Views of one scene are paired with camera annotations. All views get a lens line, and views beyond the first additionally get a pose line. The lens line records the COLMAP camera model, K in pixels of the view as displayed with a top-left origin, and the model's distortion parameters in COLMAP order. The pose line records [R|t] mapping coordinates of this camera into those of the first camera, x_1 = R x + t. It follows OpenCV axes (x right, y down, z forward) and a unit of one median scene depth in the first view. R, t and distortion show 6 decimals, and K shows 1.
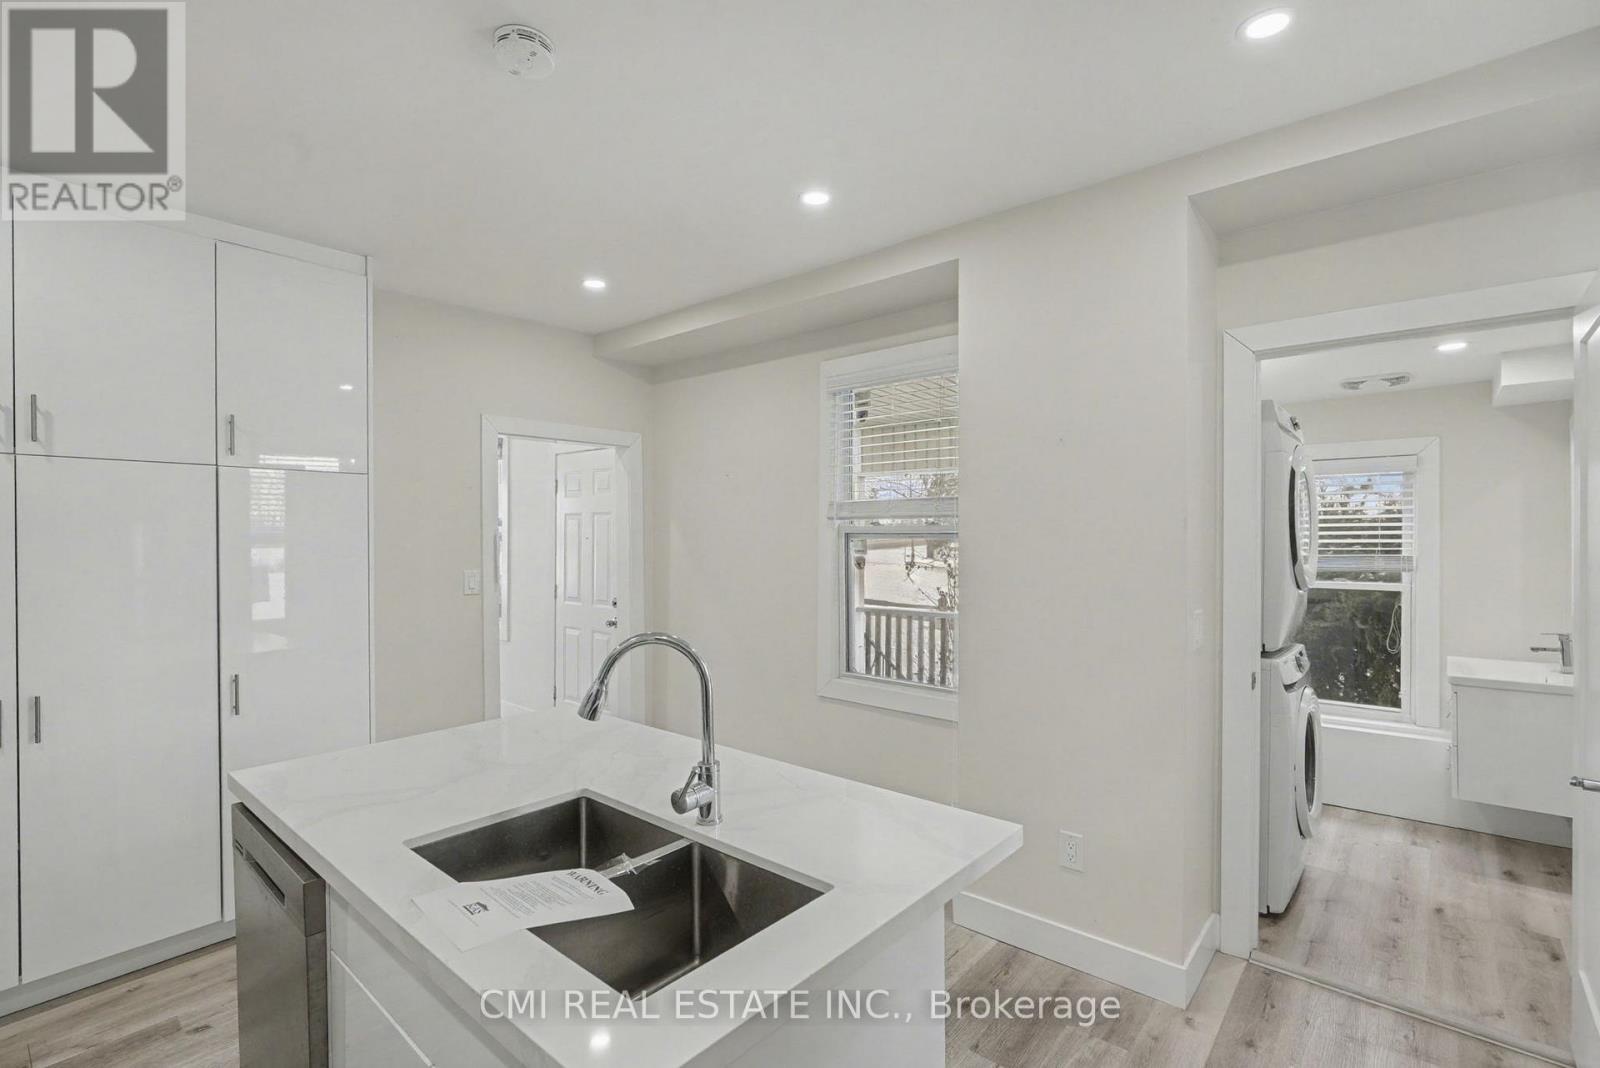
lens RADIAL K [[742.7, 0, 813.3], [0, 742.7, 540.3], [0, 0, 1]] dist [-0.005128, -0.000556]
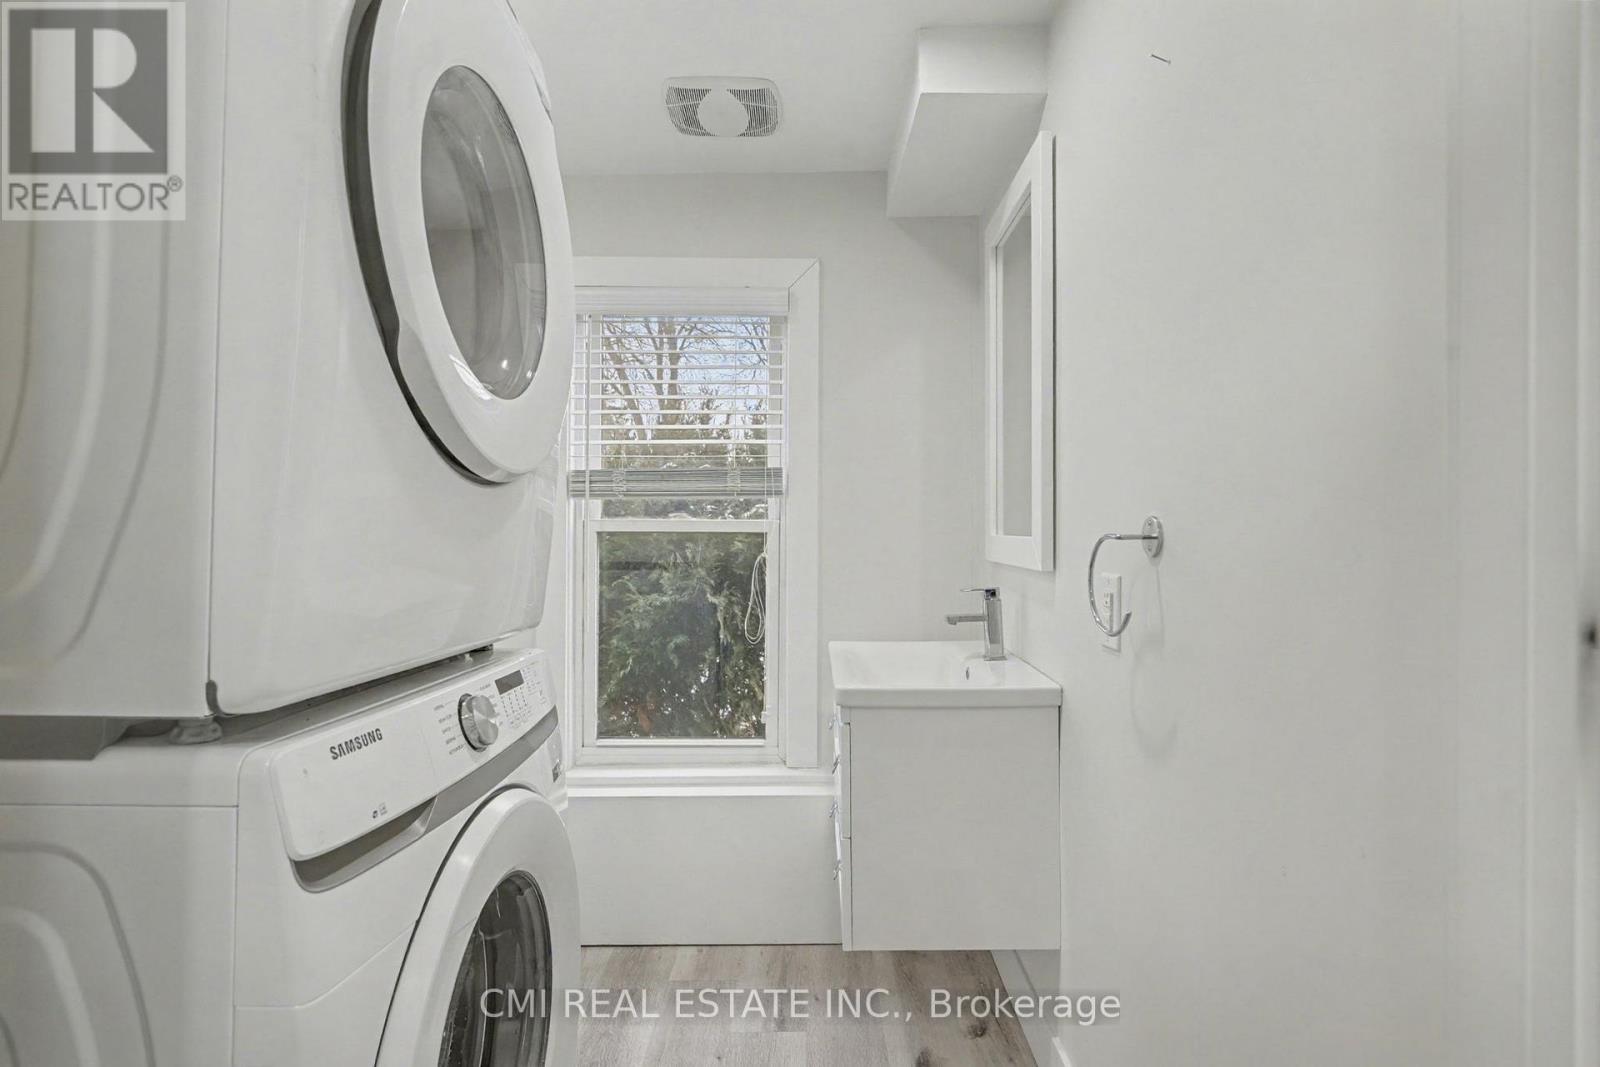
lens RADIAL K [[733.8, 0, 813.2], [0, 733.8, 528.8], [0, 0, 1]] dist [0.014602, -0.000160]
pose [[0.759309, 0.010777, 0.650641, 0.462002], [-0.002369, 0.999902, -0.013798, 0.075076], [-0.650726, 0.008936, 0.759260, 0.556530]]
